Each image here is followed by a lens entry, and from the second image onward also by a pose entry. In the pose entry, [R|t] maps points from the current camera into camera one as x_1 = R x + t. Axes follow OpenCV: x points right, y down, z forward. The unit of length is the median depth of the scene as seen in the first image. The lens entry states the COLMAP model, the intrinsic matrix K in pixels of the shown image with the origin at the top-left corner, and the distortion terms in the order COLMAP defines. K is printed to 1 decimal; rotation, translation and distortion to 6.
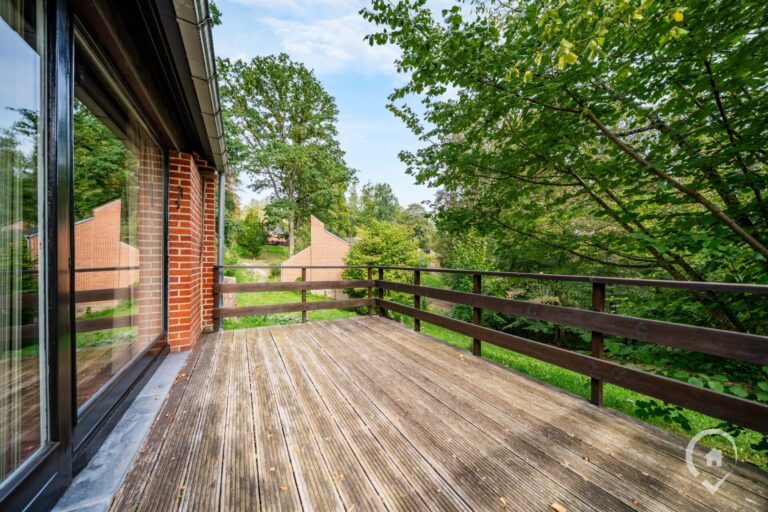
lens RADIAL K [[258.2, 0, 385.0], [0, 258.2, 258.9], [0, 0, 1]] dist [-0.006459, 0.000088]
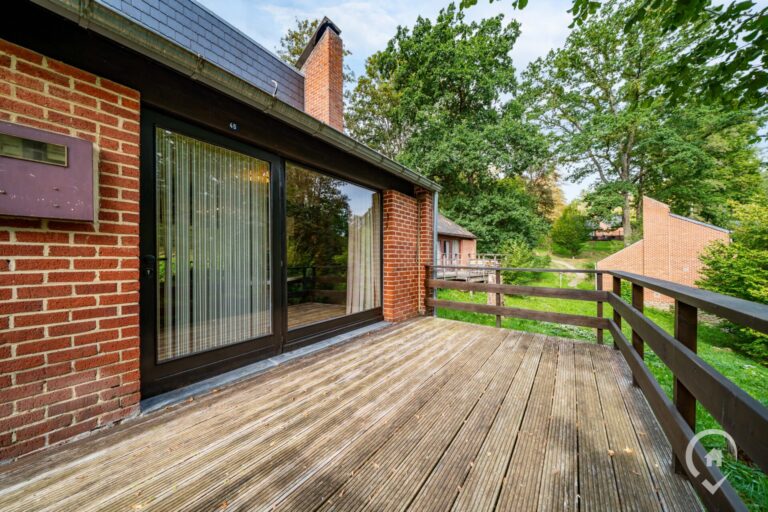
lens RADIAL K [[258.2, 0, 383.7], [0, 258.2, 258.5], [0, 0, 1]] dist [-0.006459, 0.000088]
pose [[0.410410, -0.000525, -0.911901, 0.442080], [0.005074, 0.999986, 0.001708, -0.011161], [0.911887, -0.005328, 0.410406, 0.268170]]
